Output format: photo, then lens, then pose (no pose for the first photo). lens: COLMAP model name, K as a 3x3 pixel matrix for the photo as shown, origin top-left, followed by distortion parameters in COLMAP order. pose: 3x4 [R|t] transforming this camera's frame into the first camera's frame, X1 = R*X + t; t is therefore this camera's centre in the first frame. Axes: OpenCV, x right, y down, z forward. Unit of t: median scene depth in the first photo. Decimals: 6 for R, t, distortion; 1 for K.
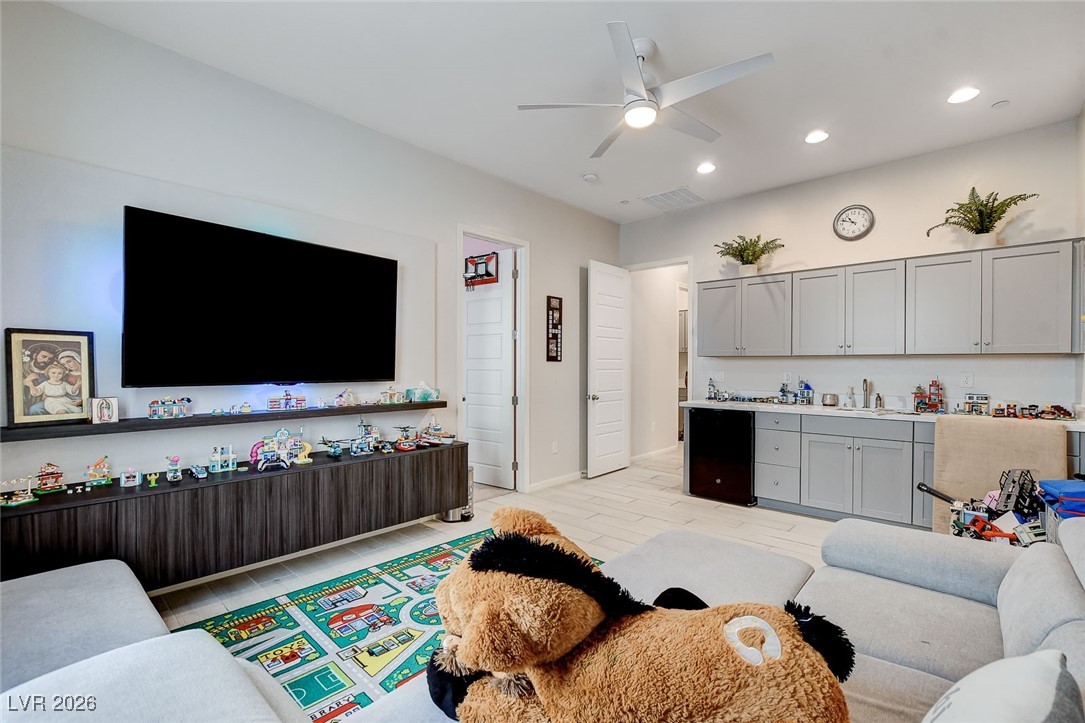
lens RADIAL K [[480.6, 0, 555.2], [0, 480.6, 365.7], [0, 0, 1]] dist [-0.021641, -0.000024]
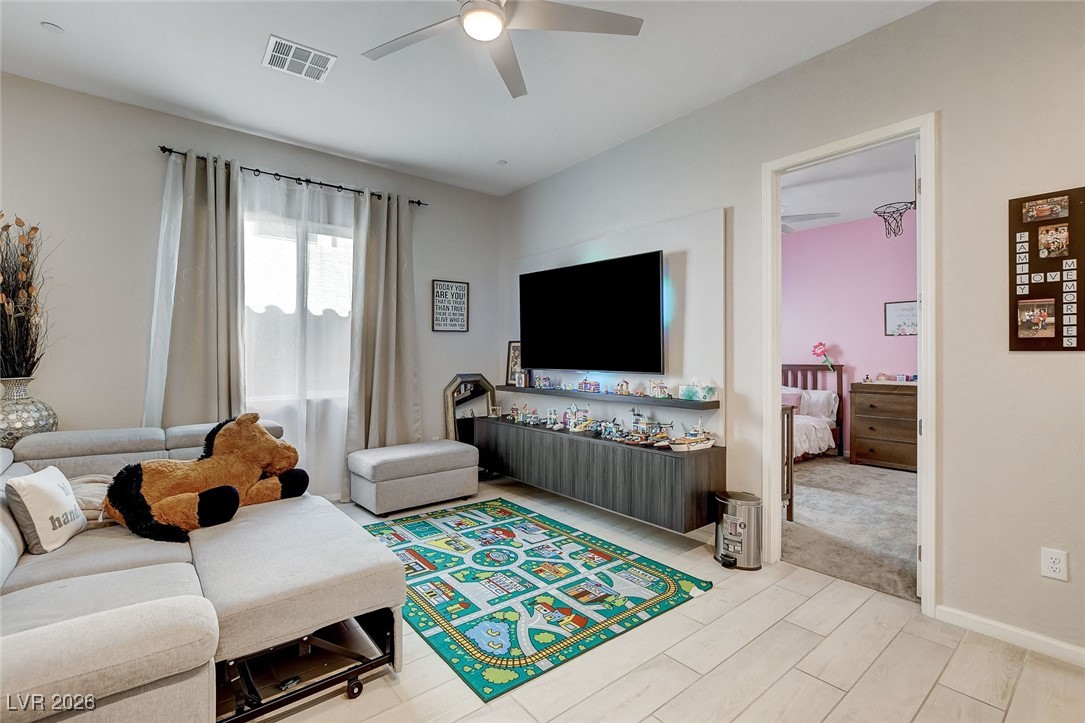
lens RADIAL K [[487.2, 0, 527.8], [0, 487.2, 353.5], [0, 0, 1]] dist [-0.022074, 0.000102]
pose [[-0.178322, -0.008664, -0.983934, 0.835287], [-0.005787, 0.999953, -0.007756, -0.001621], [0.983955, 0.004311, -0.178363, 1.120327]]
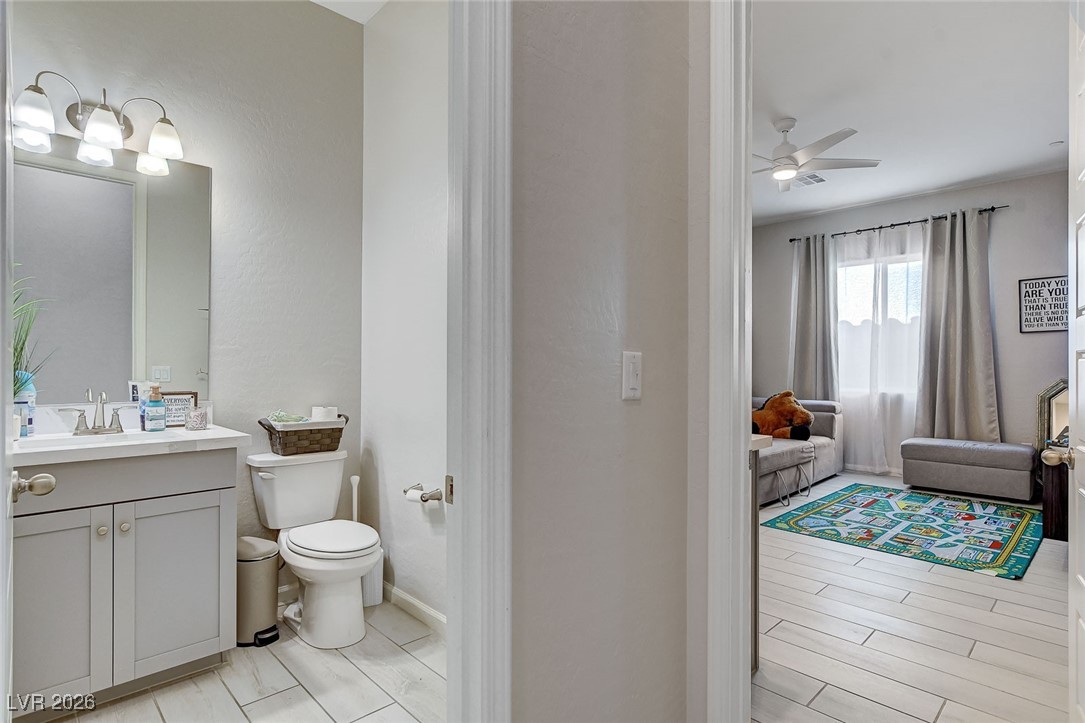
lens RADIAL K [[561.6, 0, 541.4], [0, 561.6, 380.7], [0, 0, 1]] dist [-0.043163, -0.000019]
pose [[-0.996467, 0.002147, 0.083957, 0.696728], [0.004720, 0.999525, 0.030456, 0.007773], [-0.083852, 0.030745, -0.996004, 2.432993]]
